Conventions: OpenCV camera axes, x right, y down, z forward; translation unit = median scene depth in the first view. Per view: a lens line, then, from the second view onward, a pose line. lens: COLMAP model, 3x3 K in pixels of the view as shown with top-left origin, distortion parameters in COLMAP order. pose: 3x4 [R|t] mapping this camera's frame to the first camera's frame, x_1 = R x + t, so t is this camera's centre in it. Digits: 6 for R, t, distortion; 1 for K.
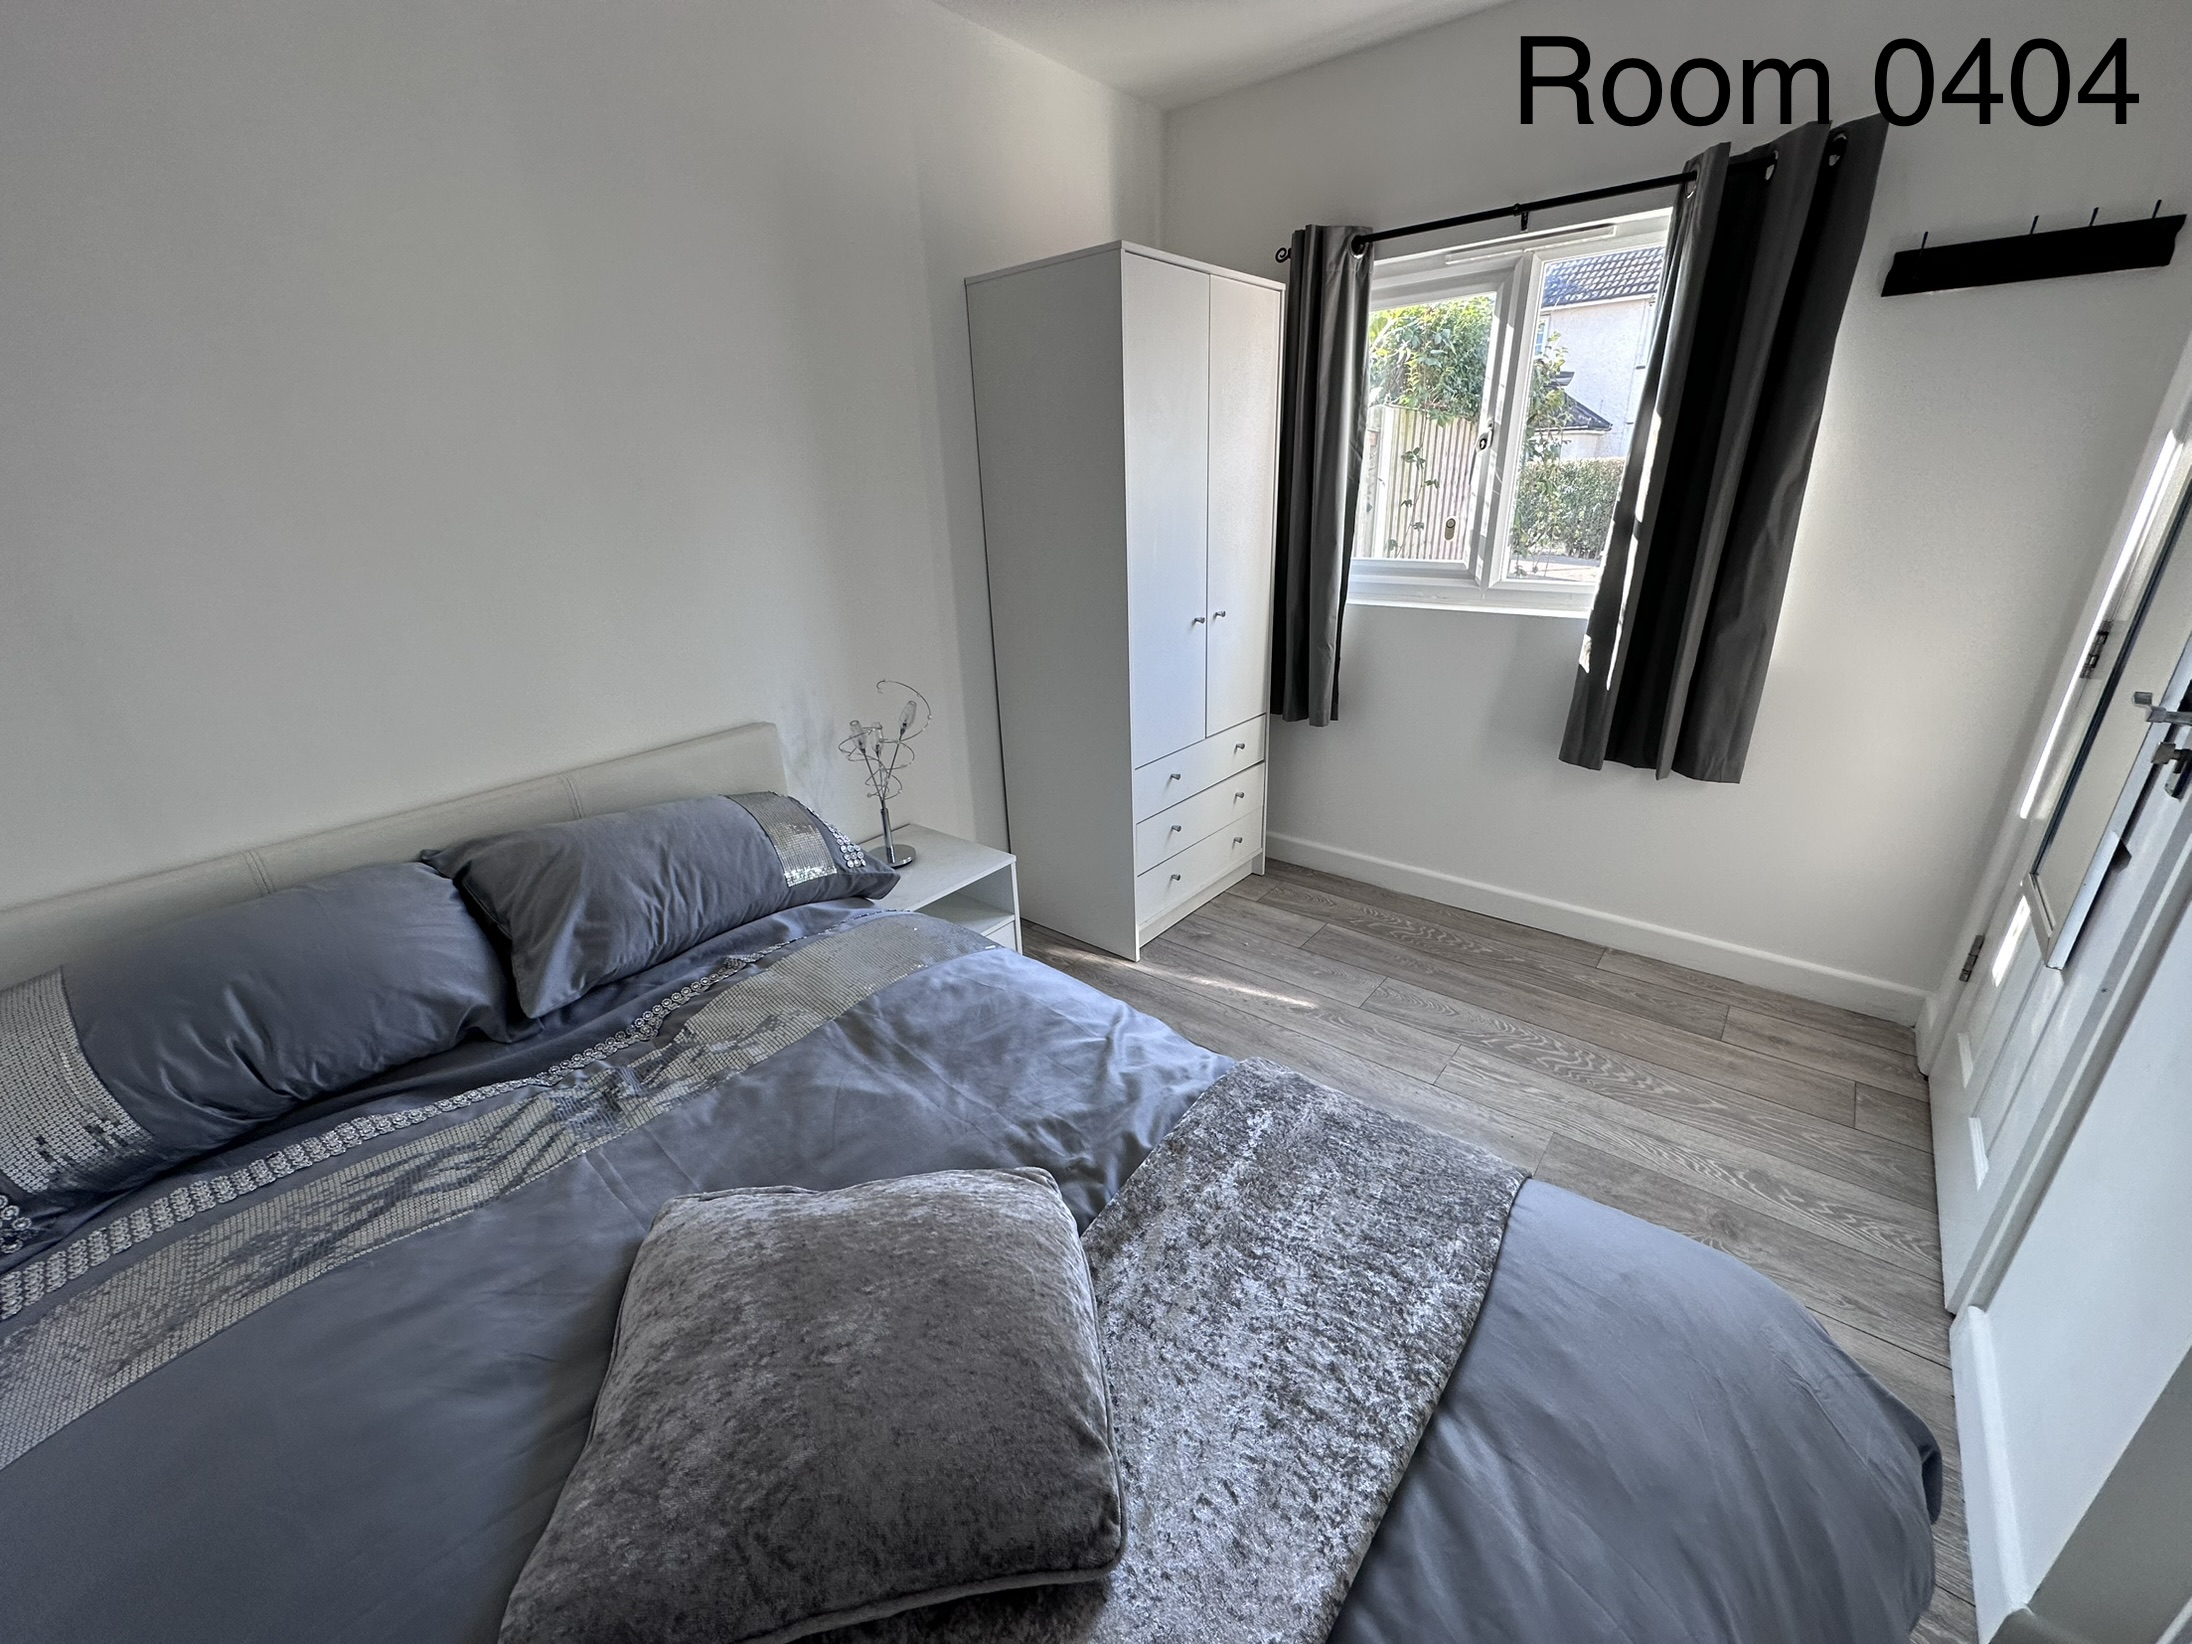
lens RADIAL K [[869.9, 0, 1103.1], [0, 869.9, 823.3], [0, 0, 1]] dist [0.000672, -0.000266]
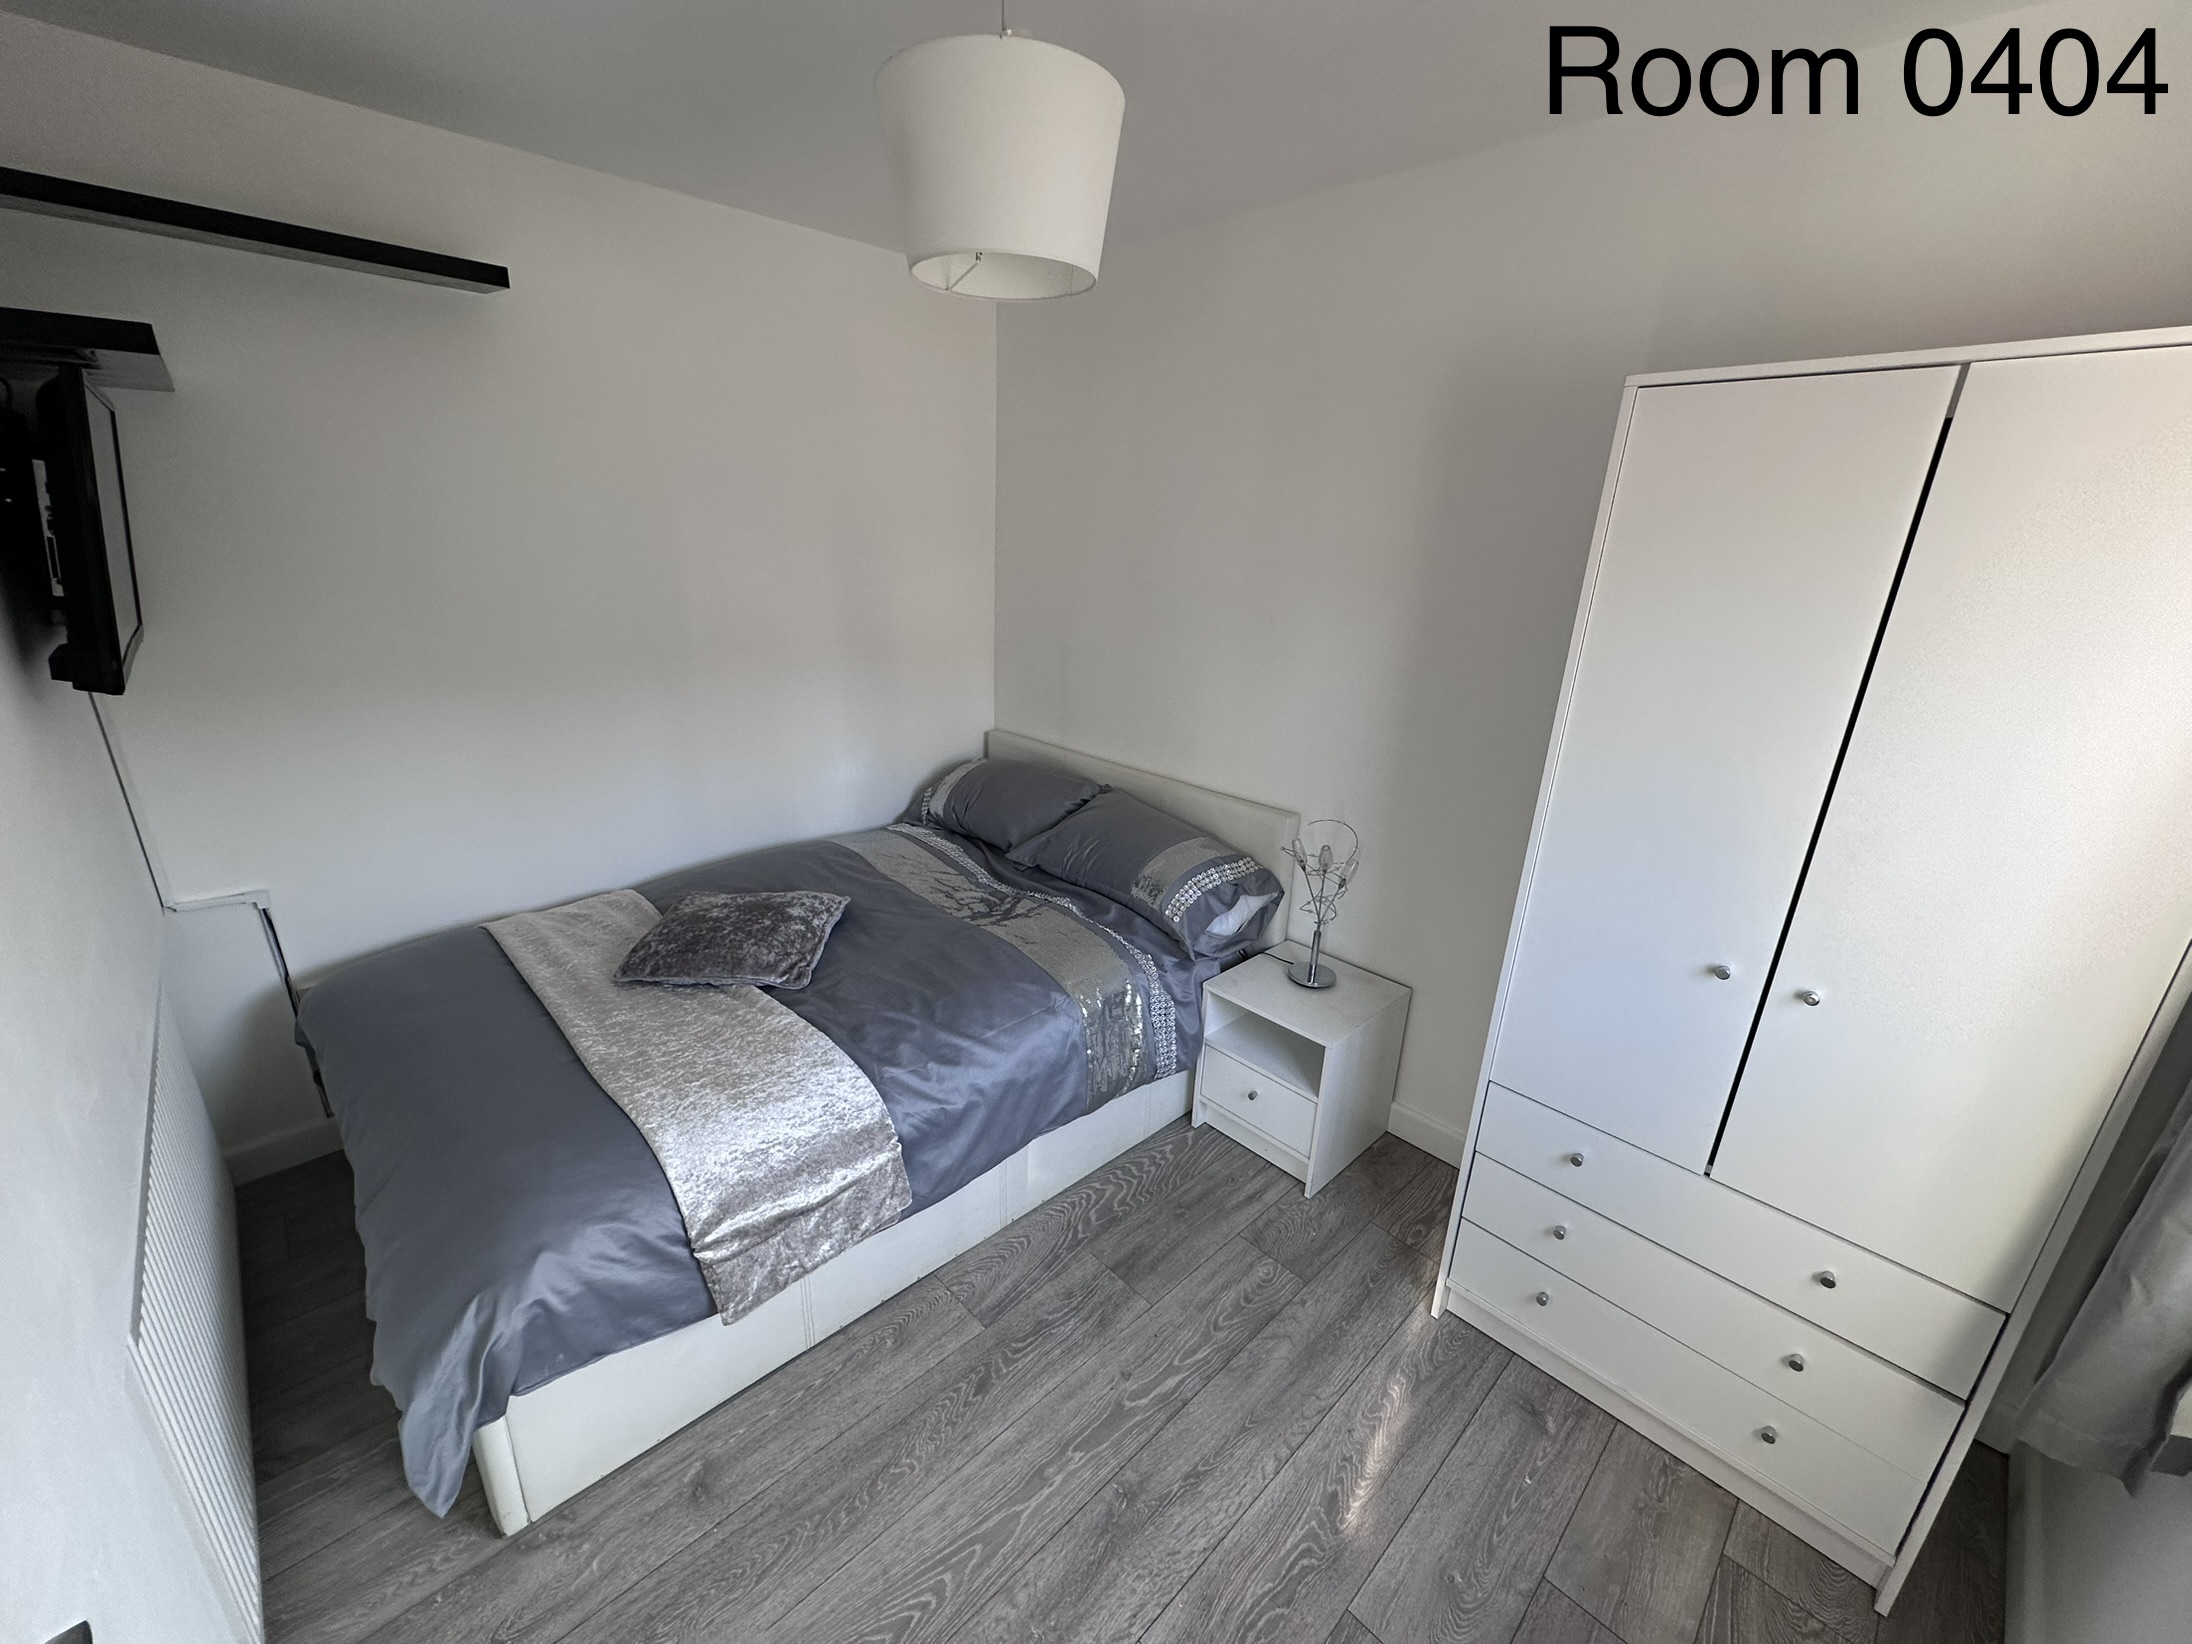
lens RADIAL K [[869.9, 0, 1099.1], [0, 869.9, 827.0], [0, 0, 1]] dist [0.000672, -0.000266]
pose [[-0.117994, 0.342801, -0.931968, 0.678756], [-0.401846, 0.841761, 0.360497, -0.372012], [0.908074, 0.417044, 0.038430, 0.613286]]
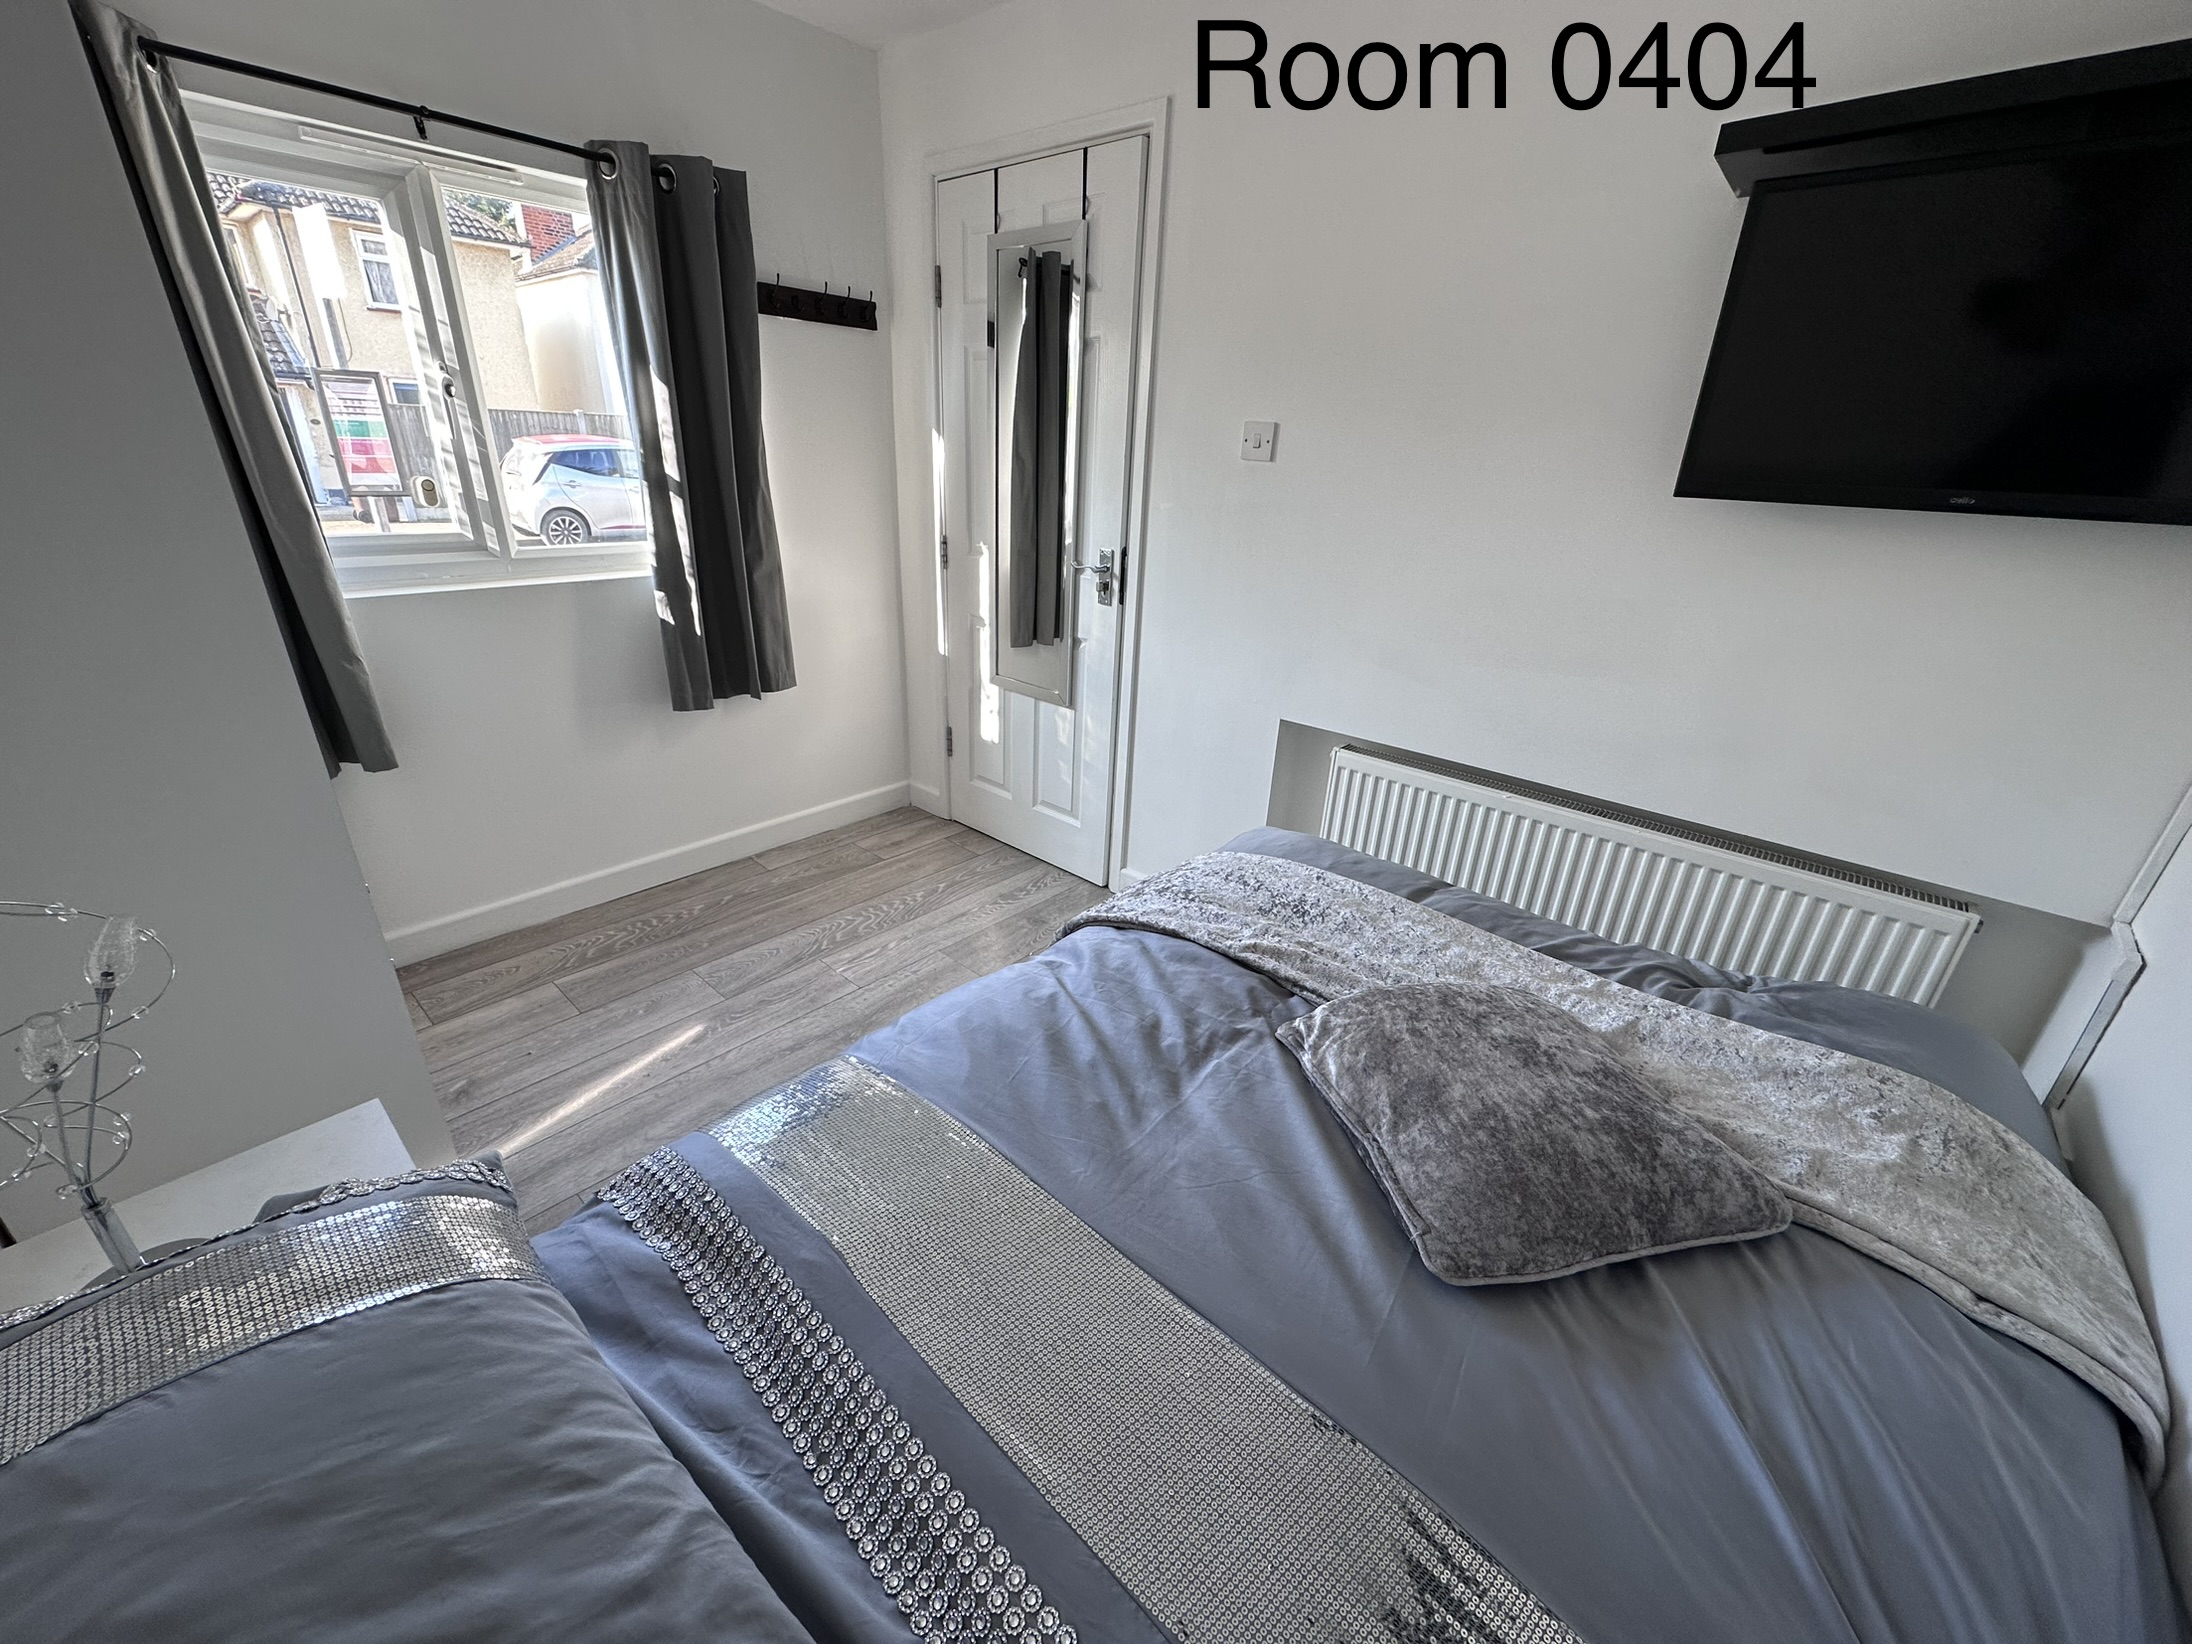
lens RADIAL K [[869.9, 0, 1091.5], [0, 869.9, 821.9], [0, 0, 1]] dist [0.000672, -0.000266]
pose [[0.043218, -0.365578, 0.929777, -0.507193], [0.332080, 0.882988, 0.331745, -0.144212], [-0.942261, 0.294423, 0.159562, 0.417329]]
